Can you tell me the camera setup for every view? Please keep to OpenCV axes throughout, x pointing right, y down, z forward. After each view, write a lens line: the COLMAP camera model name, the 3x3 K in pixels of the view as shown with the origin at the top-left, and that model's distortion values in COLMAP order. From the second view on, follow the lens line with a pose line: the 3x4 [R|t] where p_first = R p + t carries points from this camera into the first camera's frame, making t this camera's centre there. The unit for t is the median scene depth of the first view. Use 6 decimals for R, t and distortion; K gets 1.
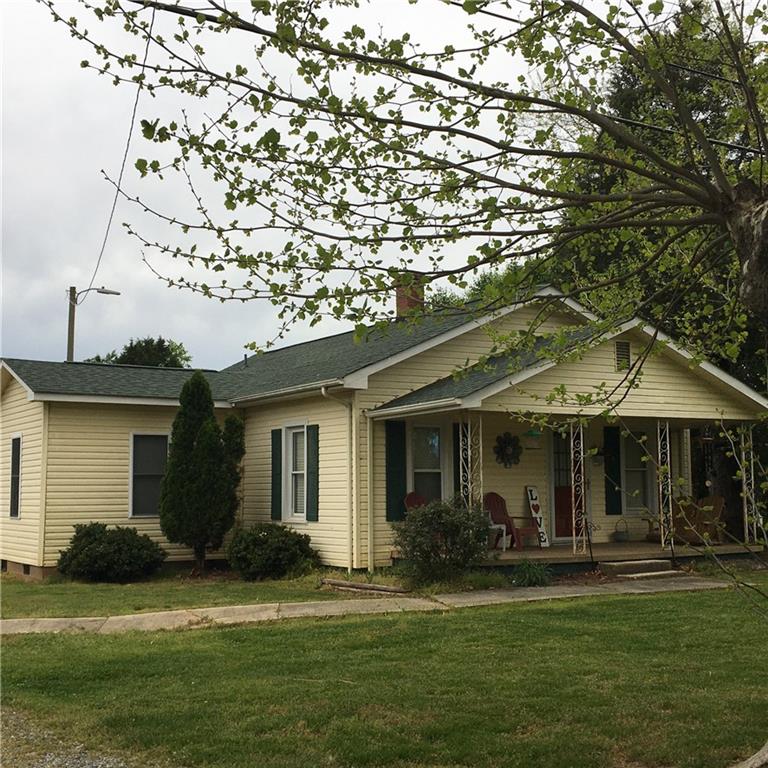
lens RADIAL K [[1107.4, 0, 382.7], [0, 1107.4, 384.4], [0, 0, 1]] dist [-0.000908, 0.000000]
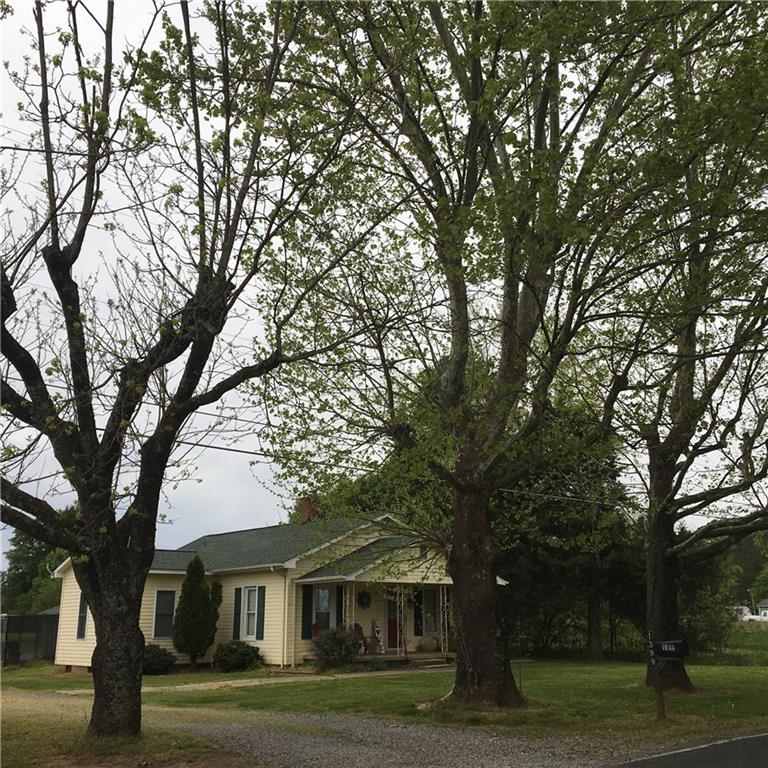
lens RADIAL K [[802.8, 0, 383.8], [0, 802.8, 382.0], [0, 0, 1]] dist [0.023785, 0.000000]
pose [[0.987458, 0.045906, 0.151058, -0.084067], [-0.015432, 0.980277, -0.197023, -0.038822], [-0.157123, 0.192221, 0.968692, -0.441615]]
